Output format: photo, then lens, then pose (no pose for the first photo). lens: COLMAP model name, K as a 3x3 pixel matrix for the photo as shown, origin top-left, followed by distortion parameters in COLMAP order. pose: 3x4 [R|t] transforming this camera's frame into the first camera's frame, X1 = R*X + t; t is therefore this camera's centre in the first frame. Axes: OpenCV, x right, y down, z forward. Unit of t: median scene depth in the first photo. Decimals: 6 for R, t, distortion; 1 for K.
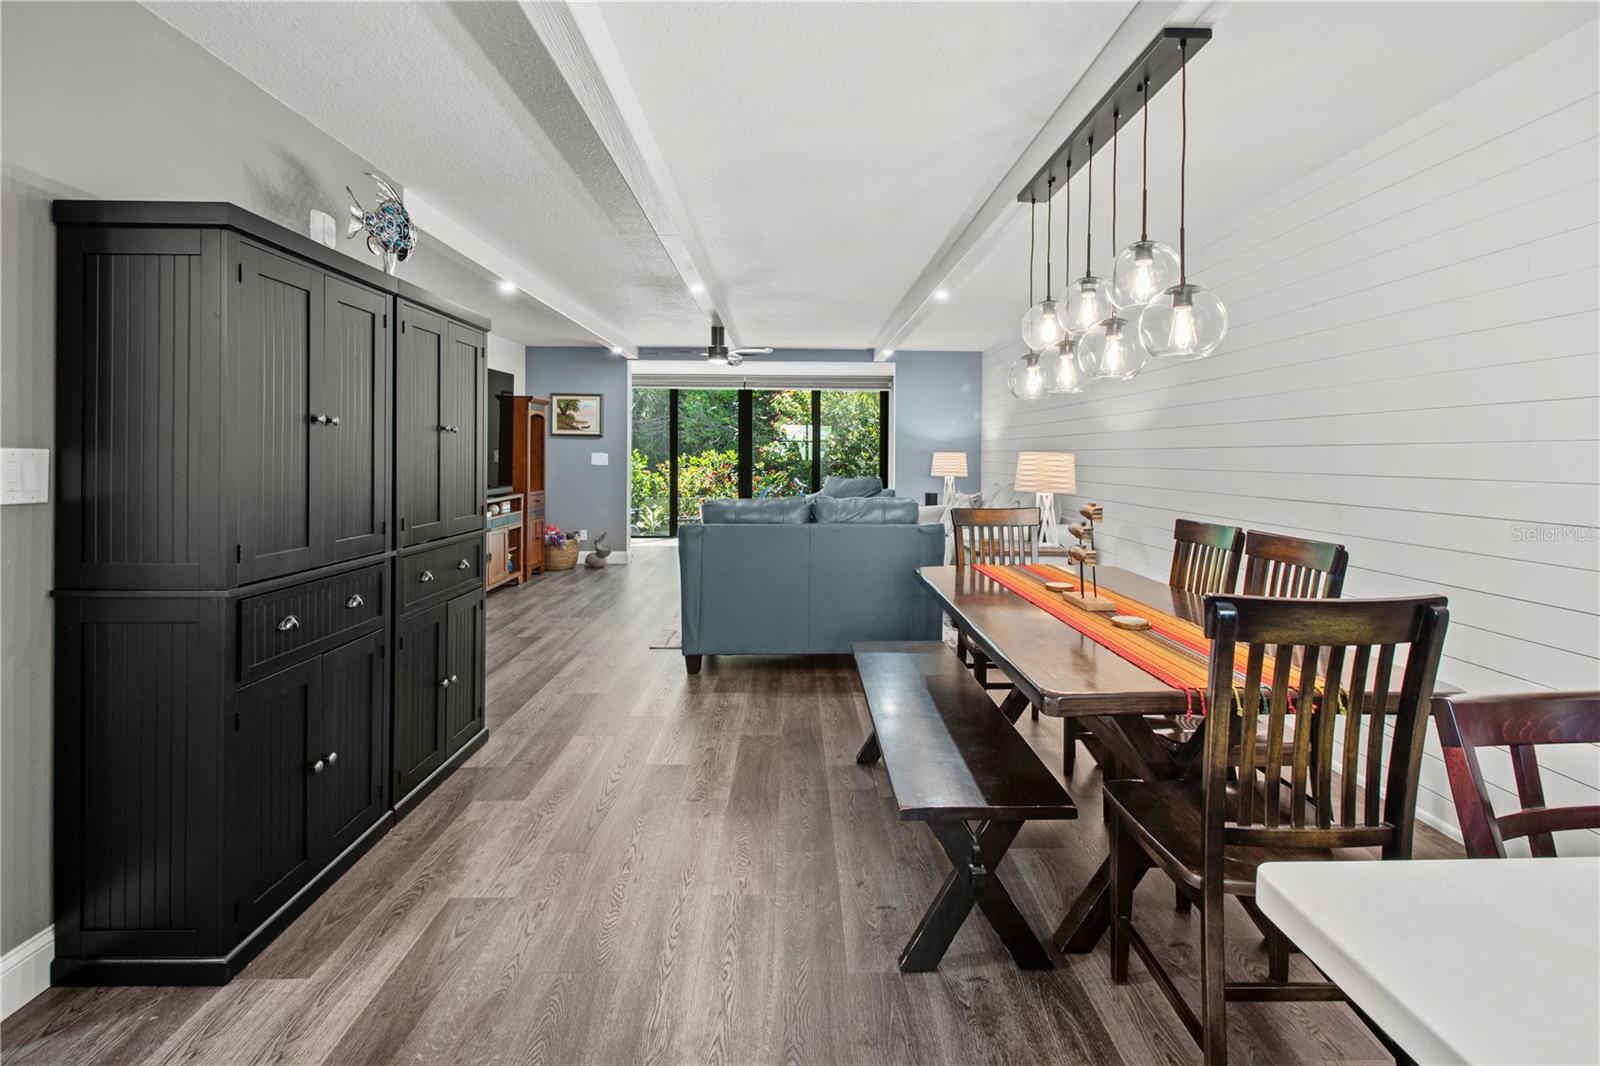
lens RADIAL K [[752.4, 0, 827.3], [0, 752.4, 475.8], [0, 0, 1]] dist [0.000413, -0.000037]
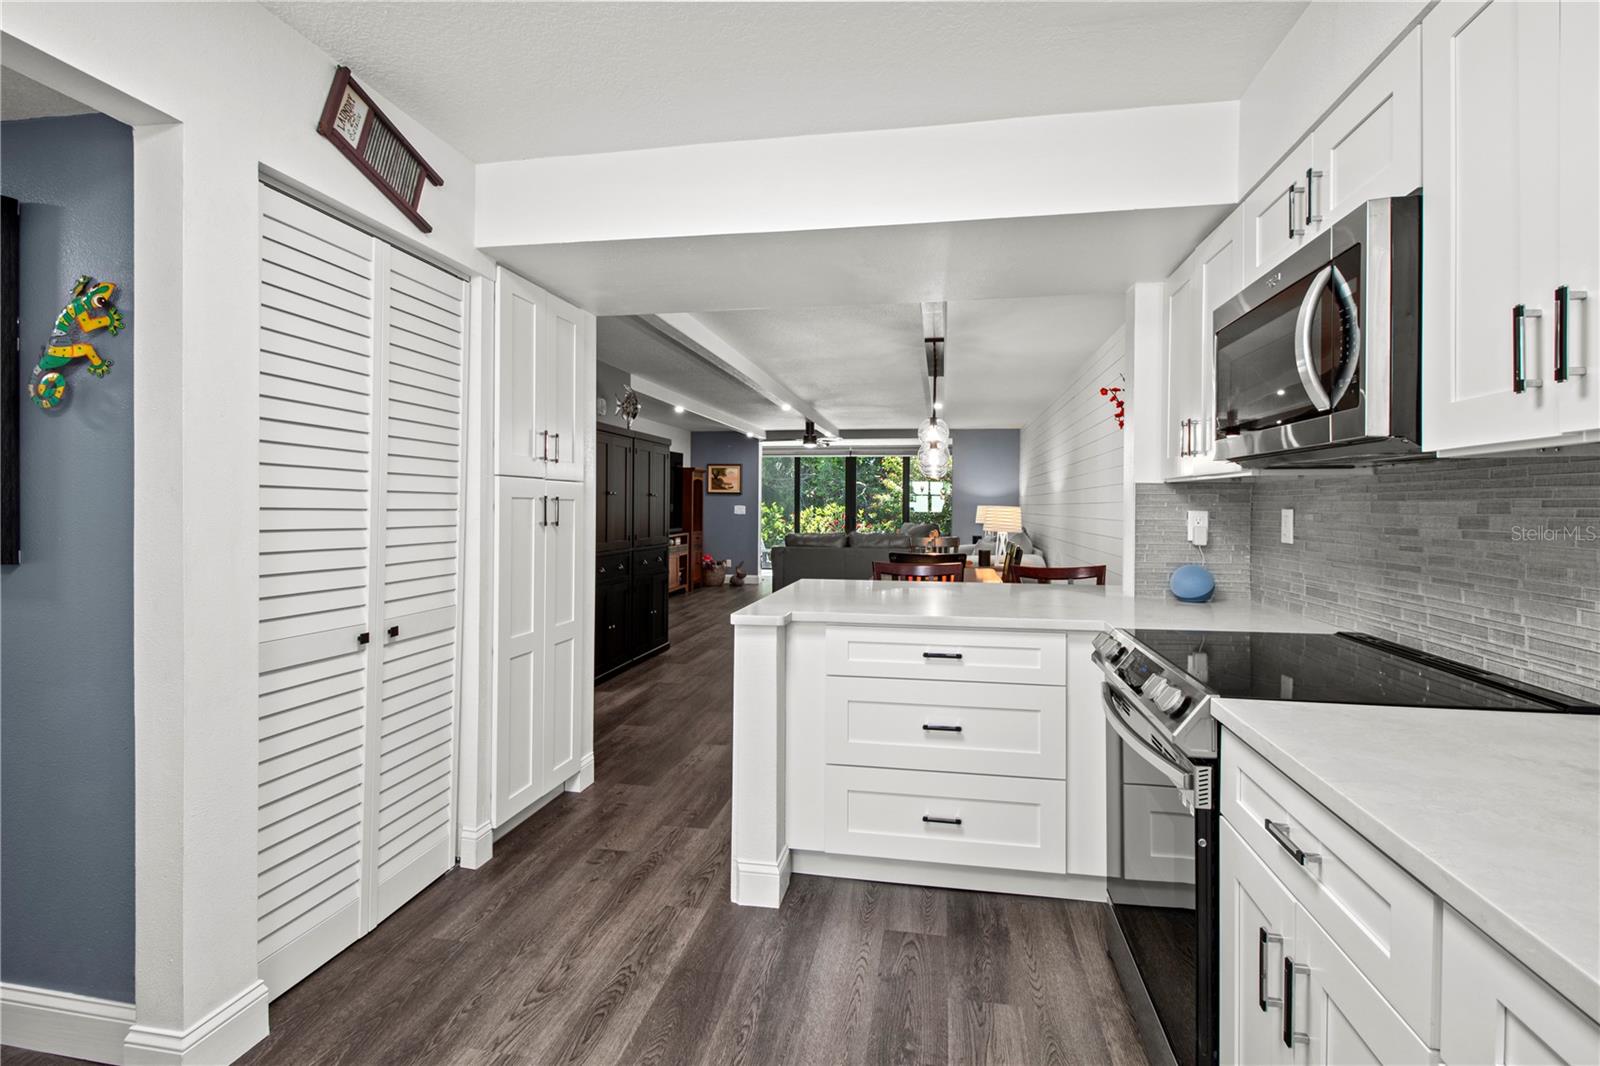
lens RADIAL K [[735.3, 0, 811.6], [0, 735.3, 537.5], [0, 0, 1]] dist [0.020094, -0.015608]
pose [[0.975043, 0.008886, -0.221838, 0.144471], [-0.005772, 0.999876, 0.014678, 0.009068], [0.221941, -0.013031, 0.974973, -0.339250]]
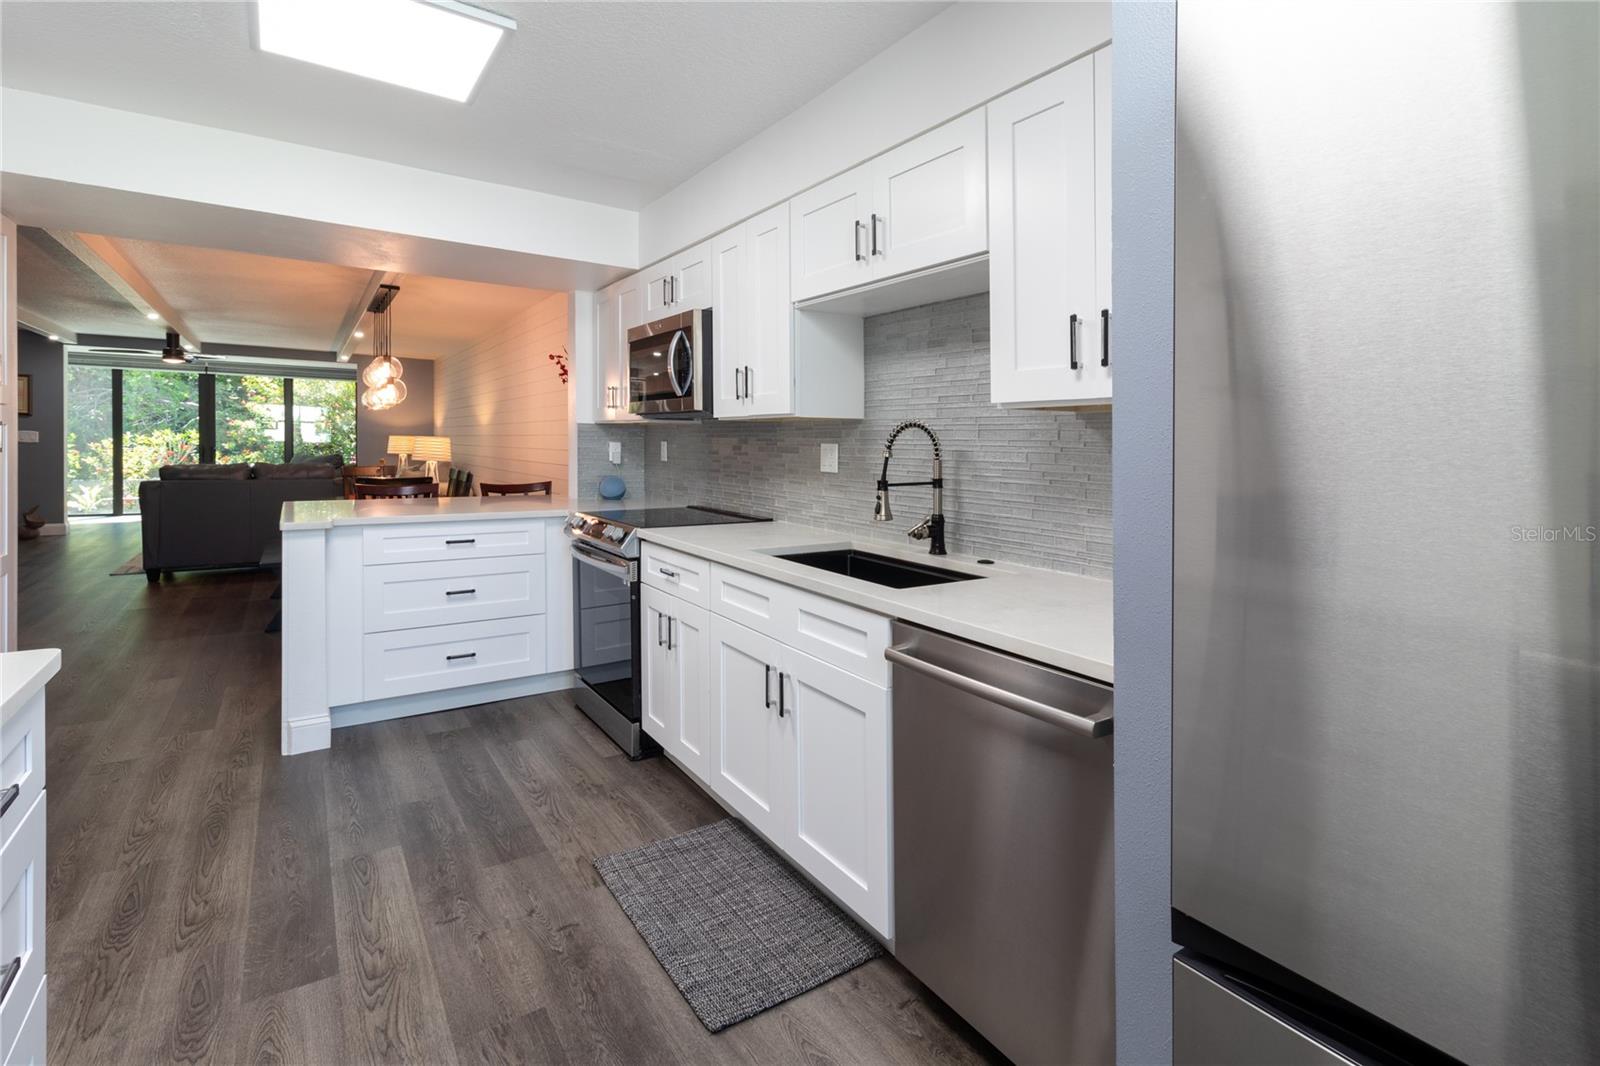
lens RADIAL K [[763.0, 0, 825.5], [0, 763.0, 442.9], [0, 0, 1]] dist [-0.001987, -0.000078]
pose [[0.845720, 0.008873, 0.533553, 0.075430], [0.003359, 0.999753, -0.021951, 0.014151], [-0.533617, 0.020357, 0.845482, -0.519467]]
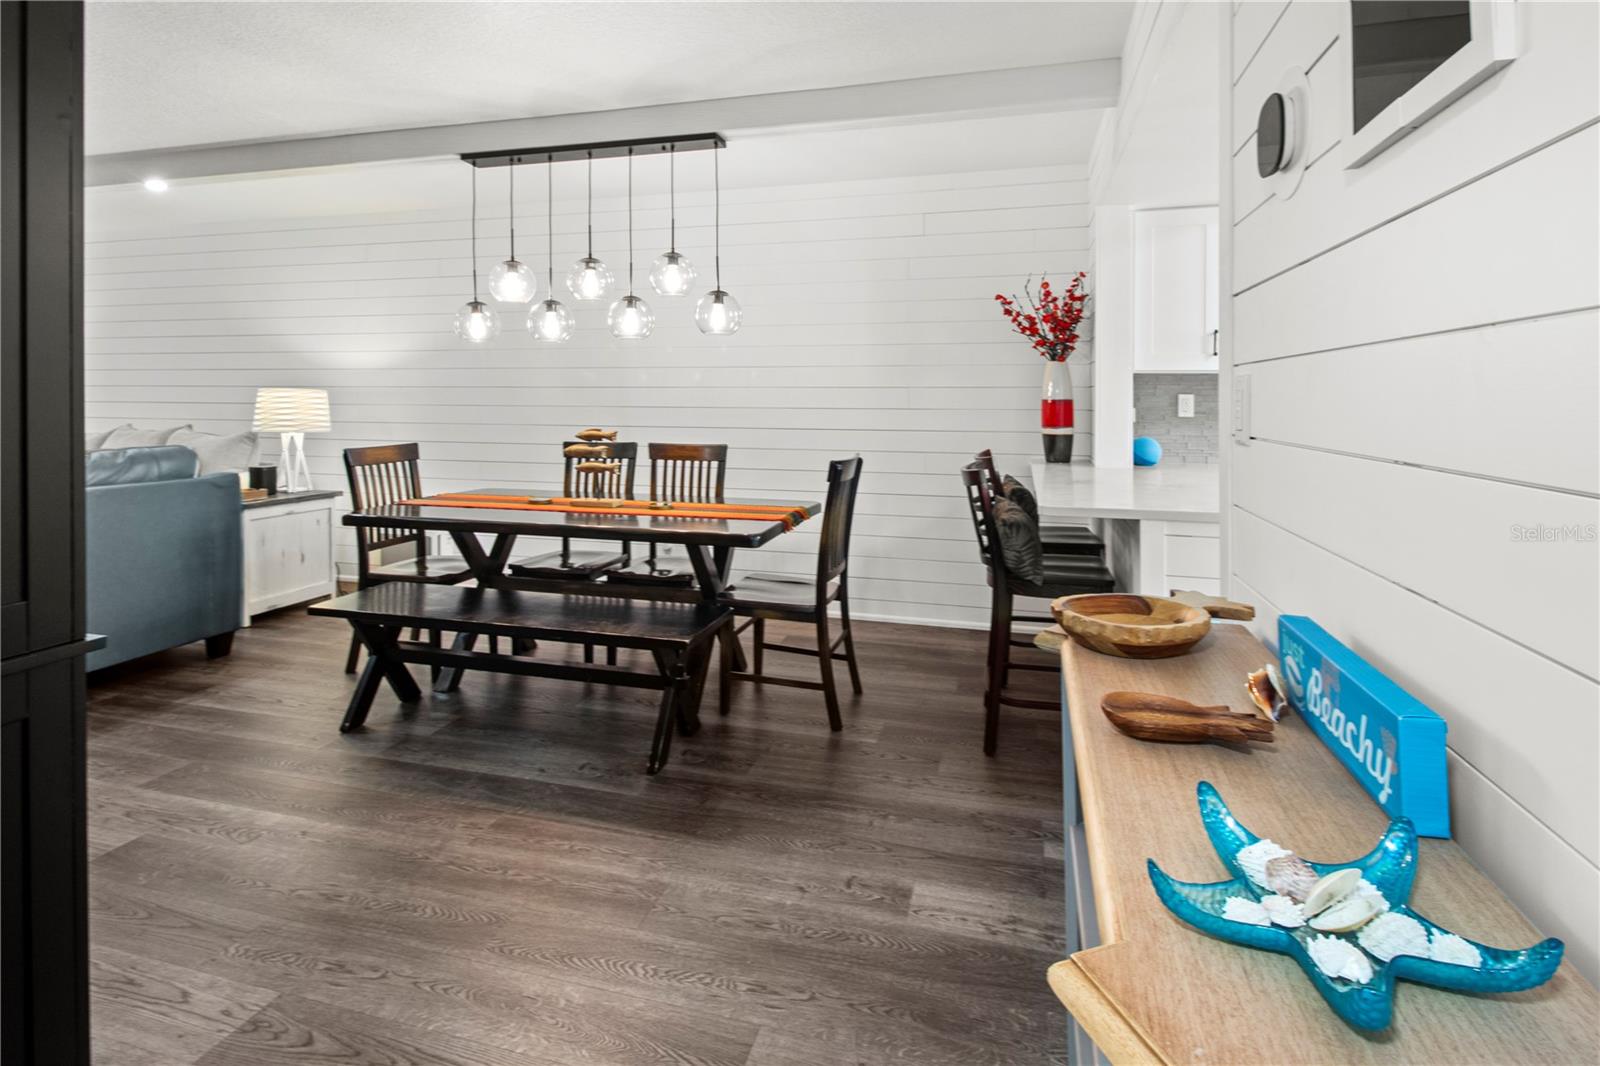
lens RADIAL K [[745.7, 0, 821.9], [0, 745.7, 404.0], [0, 0, 1]] dist [-0.001127, -0.000628]
pose [[0.284189, -0.007285, 0.958741, -0.244173], [0.022849, 0.999739, 0.000823, 0.000919], [-0.958496, 0.021673, 0.284281, 0.072772]]
